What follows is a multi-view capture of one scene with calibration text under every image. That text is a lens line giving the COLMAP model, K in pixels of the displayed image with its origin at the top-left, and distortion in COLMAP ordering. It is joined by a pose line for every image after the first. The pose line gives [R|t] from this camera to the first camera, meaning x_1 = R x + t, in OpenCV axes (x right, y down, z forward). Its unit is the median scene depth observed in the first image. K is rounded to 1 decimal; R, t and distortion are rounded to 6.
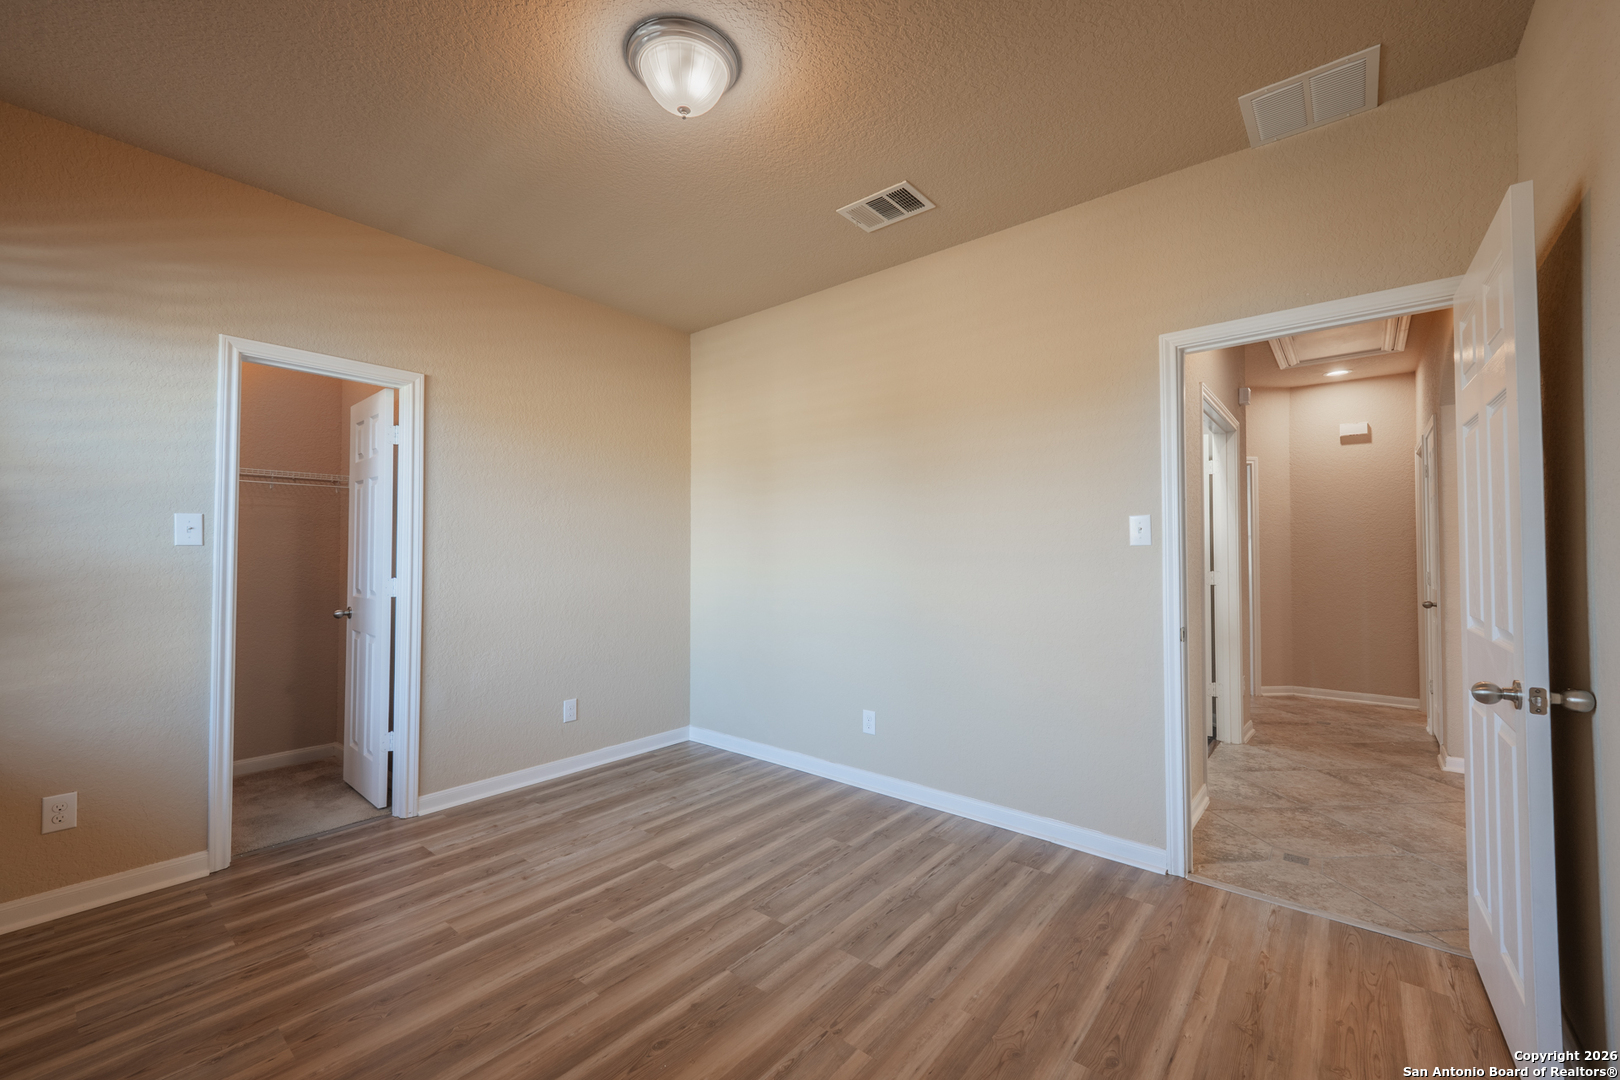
lens RADIAL K [[647.9, 0, 804.5], [0, 647.9, 543.7], [0, 0, 1]] dist [0.007962, -0.000059]
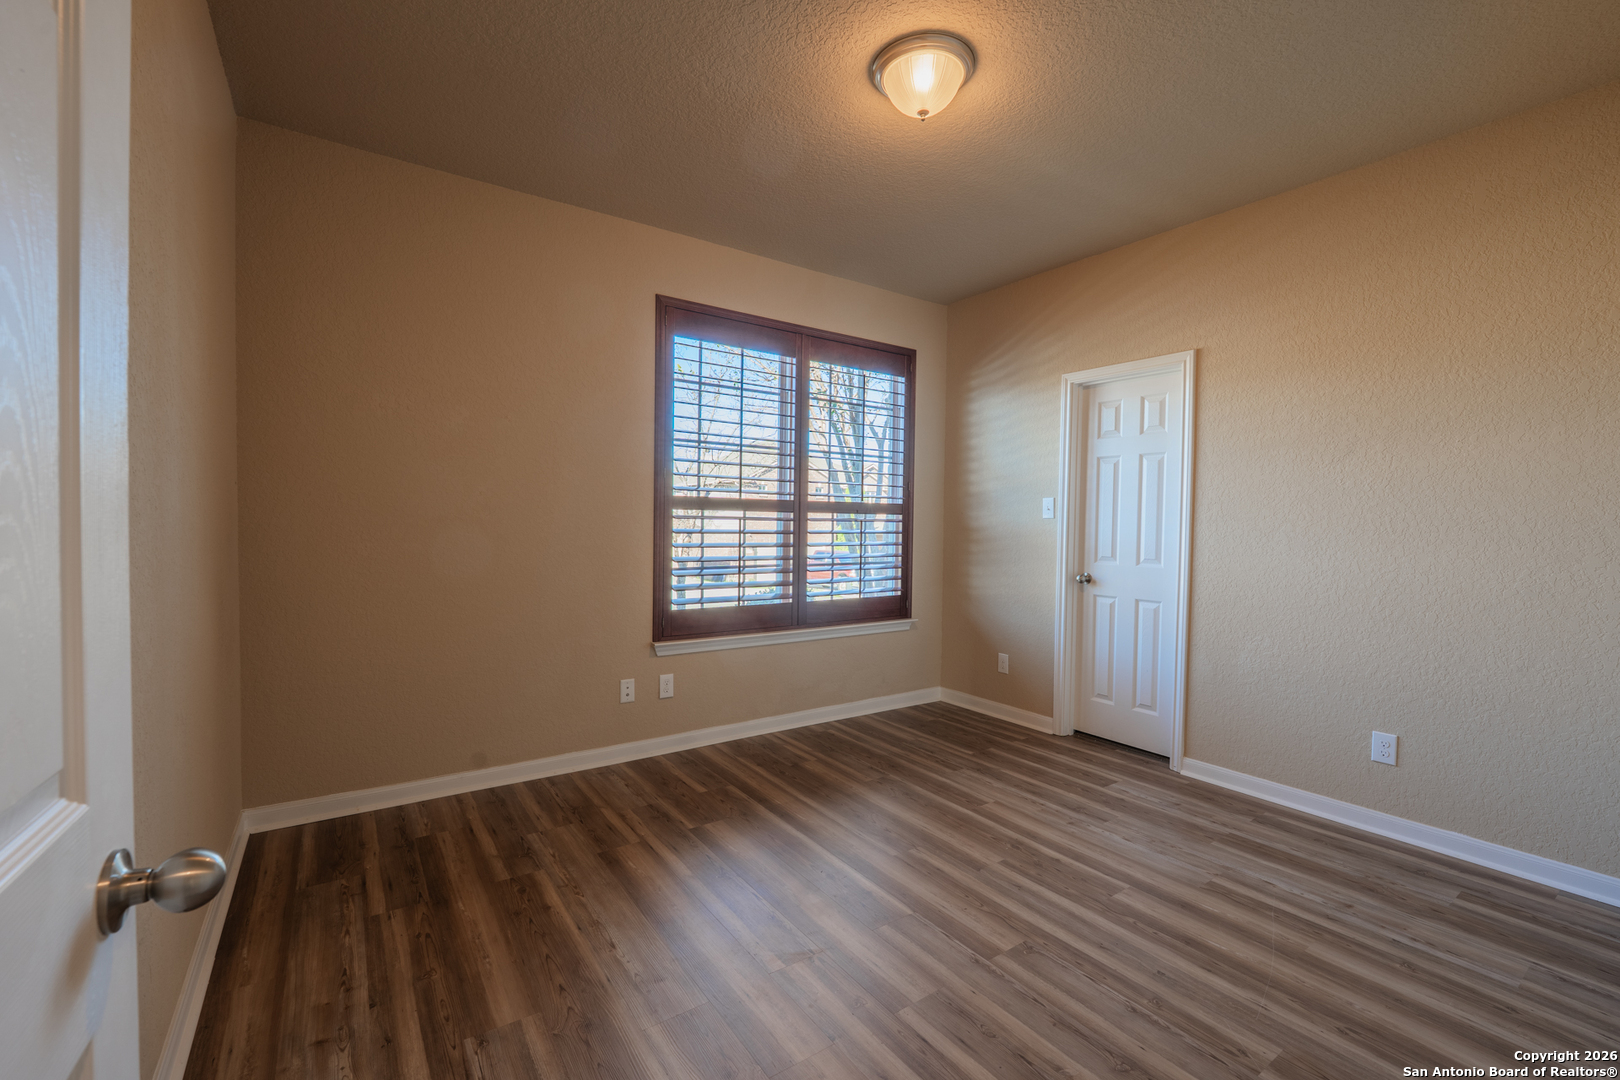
lens RADIAL K [[668.2, 0, 799.7], [0, 668.2, 541.9], [0, 0, 1]] dist [-0.011210, -0.000060]
pose [[-0.263973, 0.025996, -0.964180, 0.741091], [0.004834, 0.999660, 0.025629, 0.014439], [0.964518, 0.002105, -0.264009, 0.848370]]
